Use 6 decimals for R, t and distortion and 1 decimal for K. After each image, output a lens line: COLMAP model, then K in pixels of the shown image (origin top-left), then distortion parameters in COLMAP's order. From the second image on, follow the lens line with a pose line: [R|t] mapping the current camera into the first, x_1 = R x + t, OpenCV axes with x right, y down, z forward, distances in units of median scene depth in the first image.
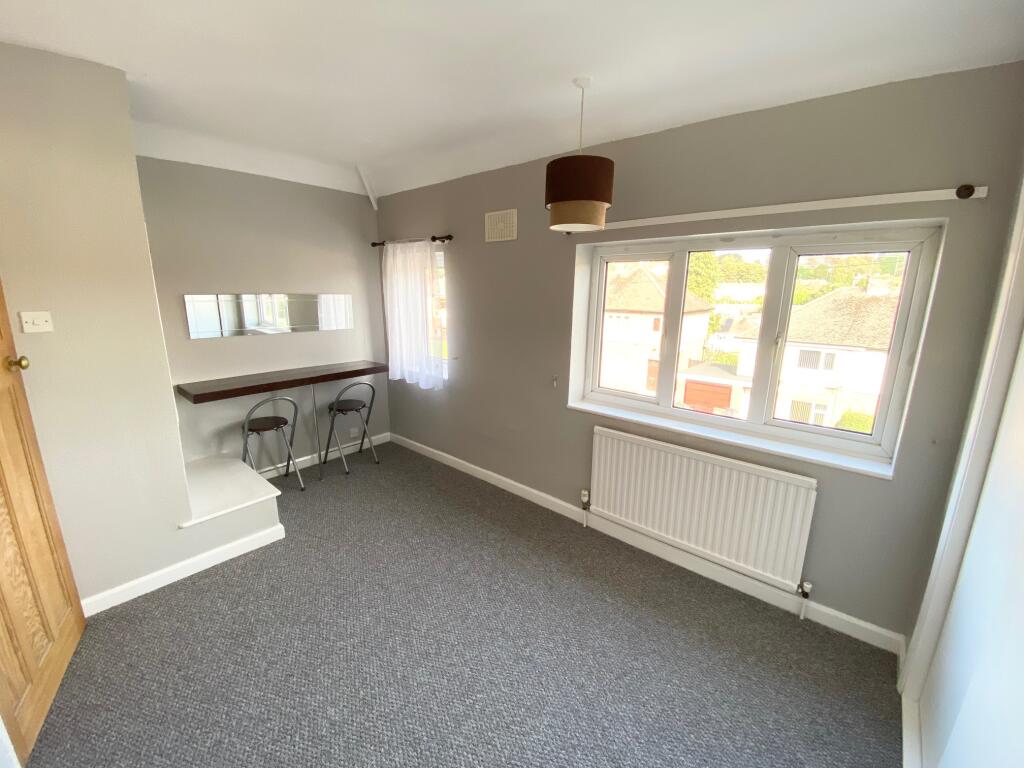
lens RADIAL K [[420.2, 0, 509.4], [0, 420.2, 384.2], [0, 0, 1]] dist [0.033658, -0.027165]
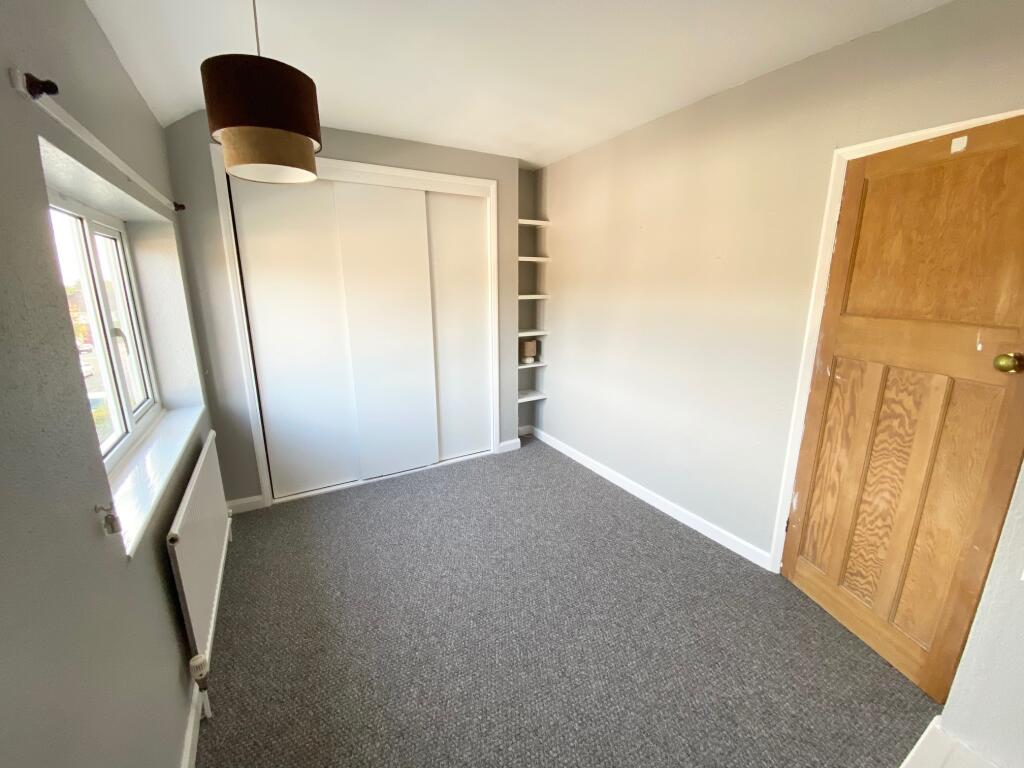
lens RADIAL K [[420.2, 0, 509.4], [0, 420.2, 384.2], [0, 0, 1]] dist [0.033658, -0.027165]
pose [[-0.943518, -0.074891, 0.322747, -0.374592], [0.075518, 0.899867, 0.429577, -0.280994], [-0.322601, 0.429686, -0.843385, 1.347108]]
